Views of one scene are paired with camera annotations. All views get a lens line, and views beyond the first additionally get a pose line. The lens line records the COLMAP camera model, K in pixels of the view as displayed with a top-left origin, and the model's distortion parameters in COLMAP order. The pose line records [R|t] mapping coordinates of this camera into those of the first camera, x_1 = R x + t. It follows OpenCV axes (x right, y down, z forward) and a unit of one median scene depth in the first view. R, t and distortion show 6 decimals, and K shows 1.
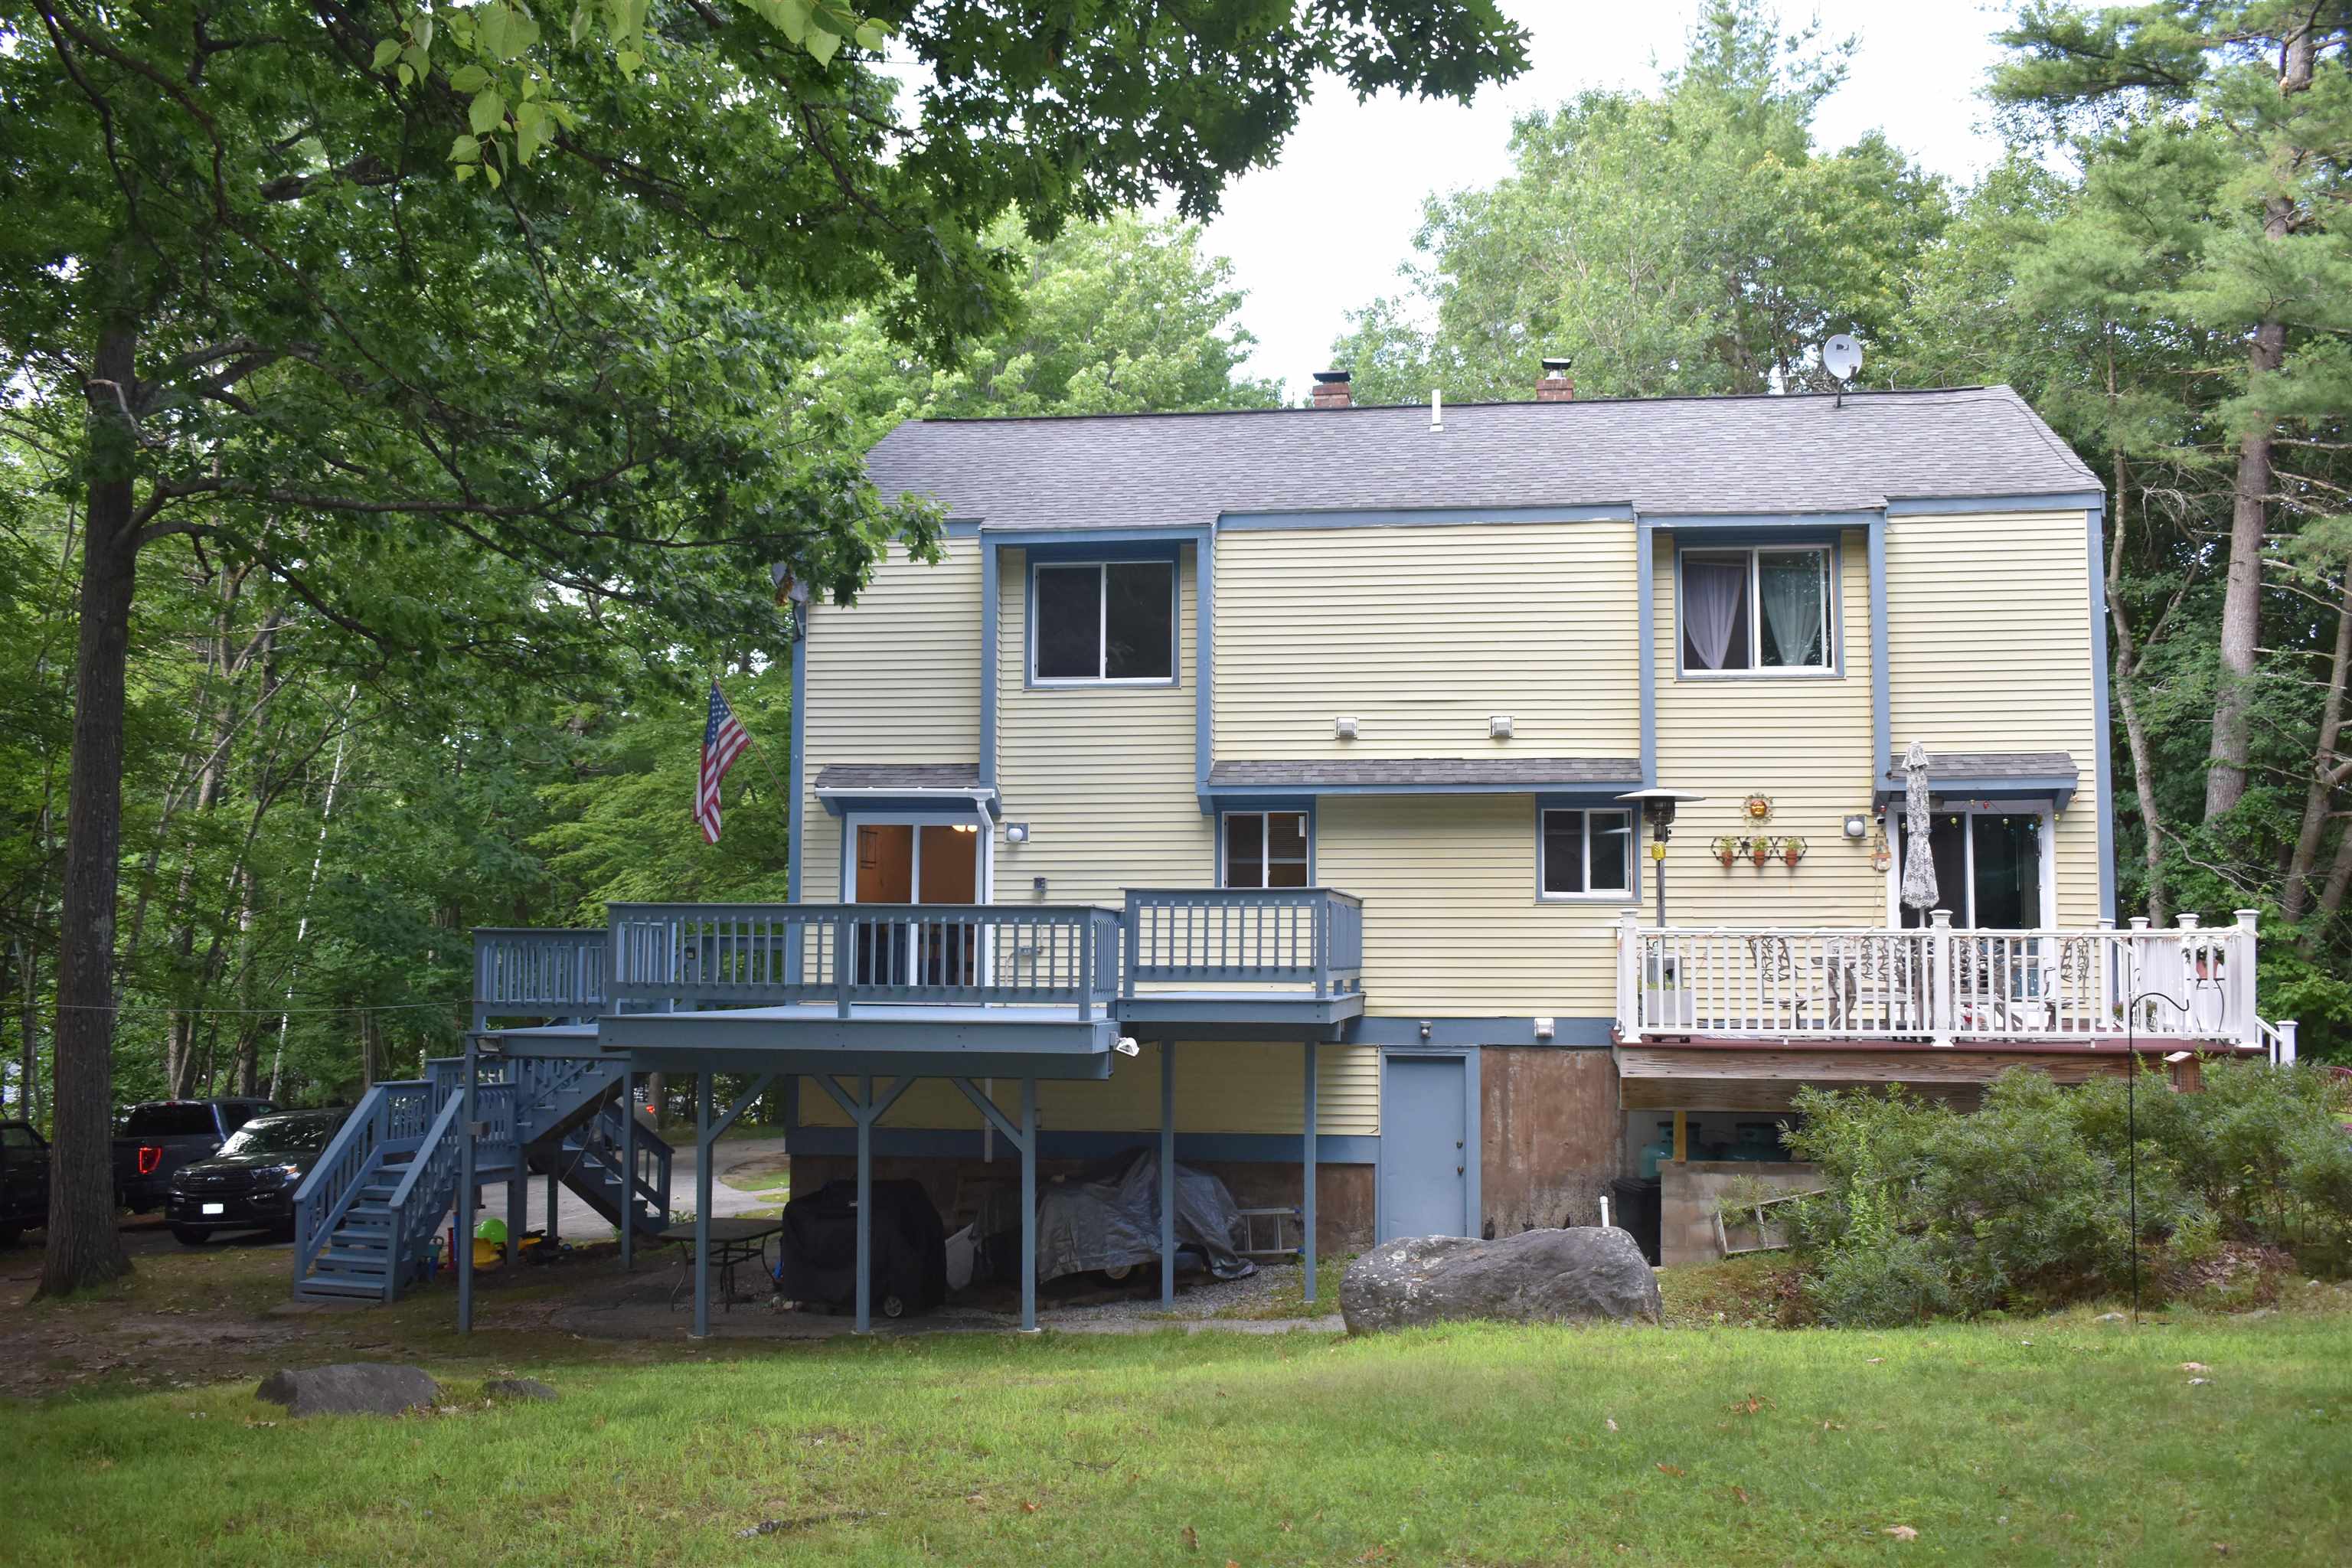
lens RADIAL K [[2284.2, 0, 1176.0], [0, 2284.2, 784.0], [0, 0, 1]] dist [-0.066670, 0.007838]
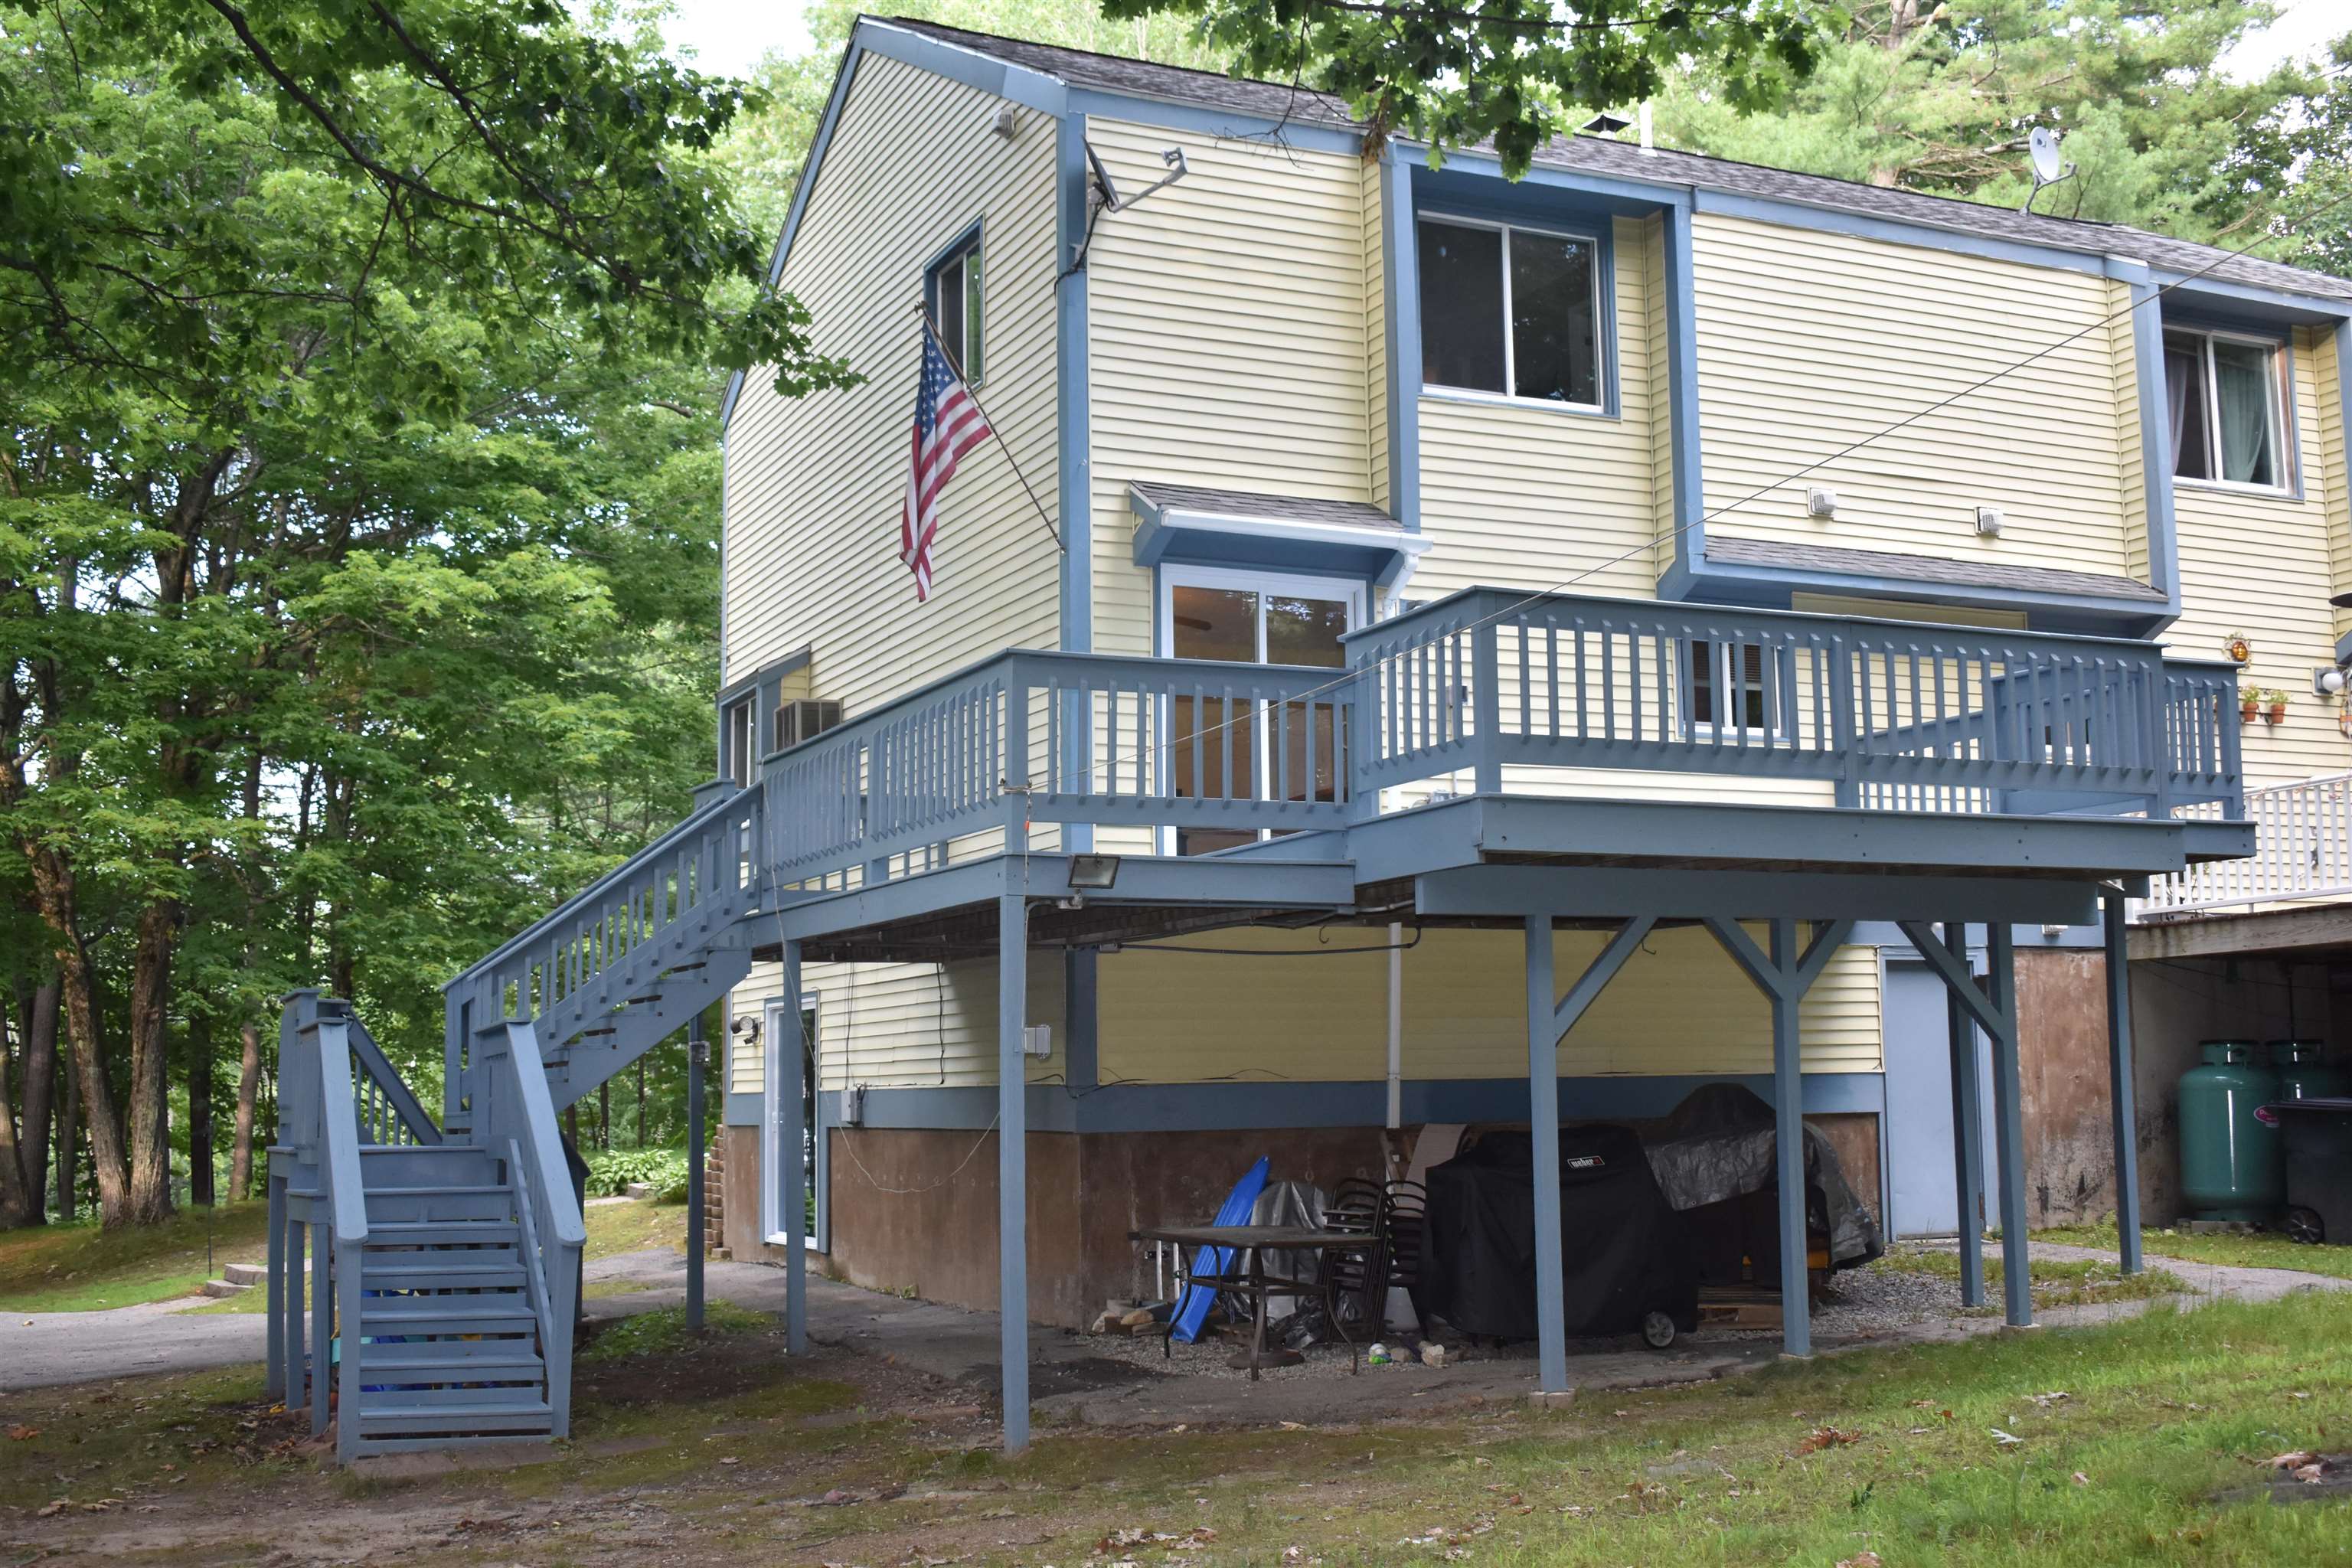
lens RADIAL K [[2651.8, 0, 1176.0], [0, 2651.8, 784.0], [0, 0, 1]] dist [-0.014533, -0.019737]
pose [[0.819083, 0.051739, 0.571338, -0.565700], [-0.023071, 0.998090, -0.057310, 0.116555], [-0.573212, 0.033760, 0.818712, 0.445808]]
